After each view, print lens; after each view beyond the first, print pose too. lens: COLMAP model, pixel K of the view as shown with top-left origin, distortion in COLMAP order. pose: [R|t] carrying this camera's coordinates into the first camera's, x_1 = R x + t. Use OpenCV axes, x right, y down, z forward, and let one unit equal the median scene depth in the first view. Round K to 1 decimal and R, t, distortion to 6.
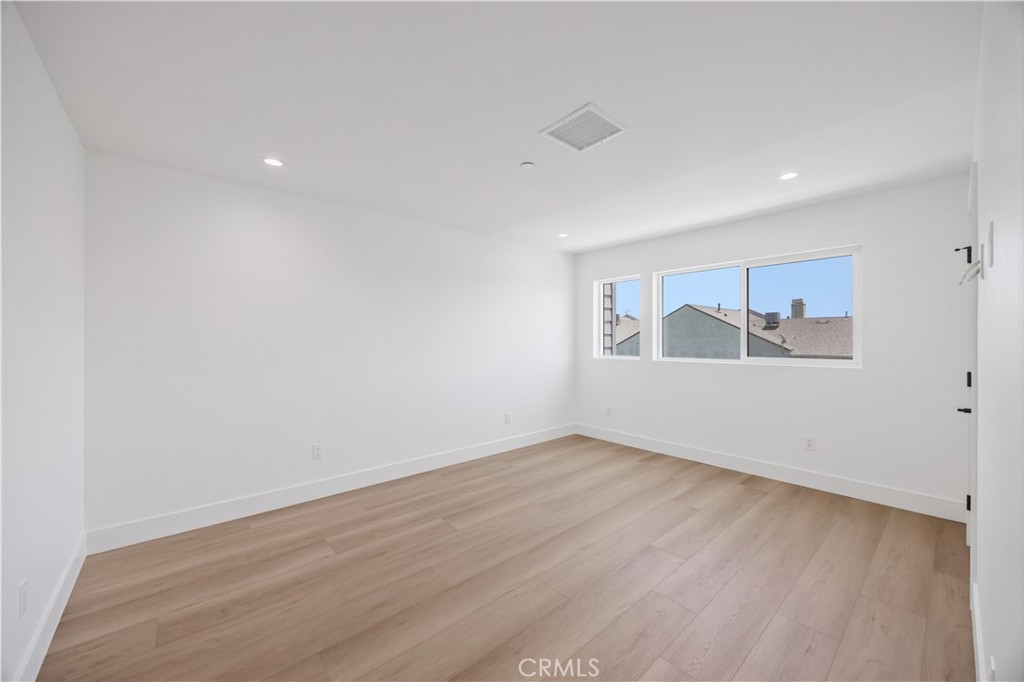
lens RADIAL K [[393.8, 0, 507.5], [0, 393.8, 333.5], [0, 0, 1]] dist [0.000166, -0.000121]
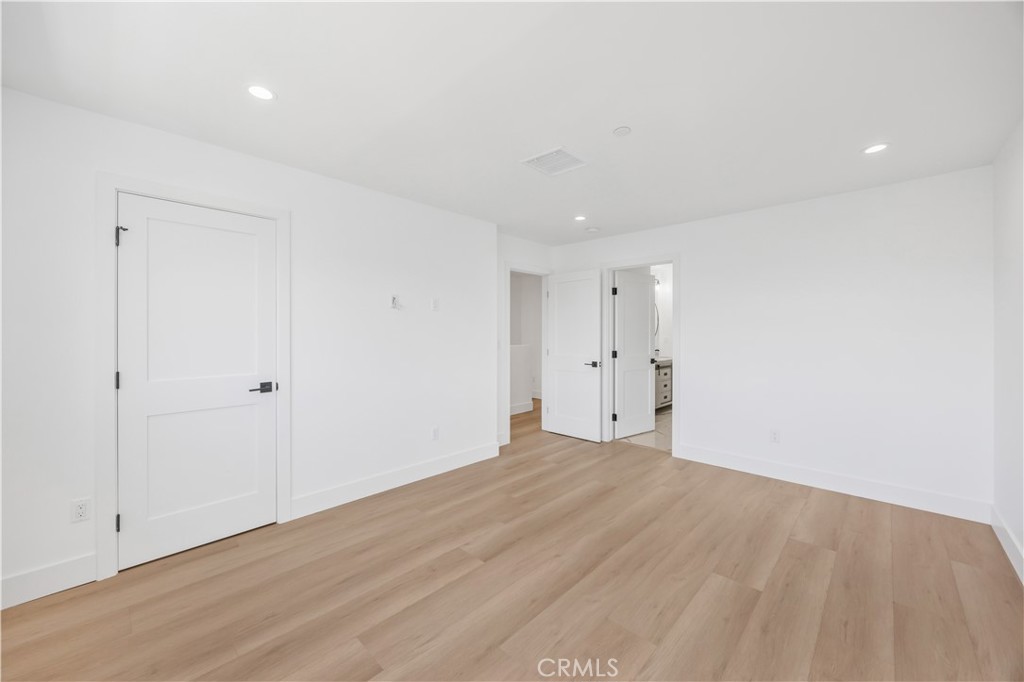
lens RADIAL K [[393.8, 0, 507.5], [0, 393.8, 333.5], [0, 0, 1]] dist [0.000166, -0.000121]
pose [[-0.996036, 0.001168, -0.088949, 0.369112], [0.001241, 0.999999, -0.000766, 0.014090], [0.088948, -0.000873, -0.996036, 1.796576]]
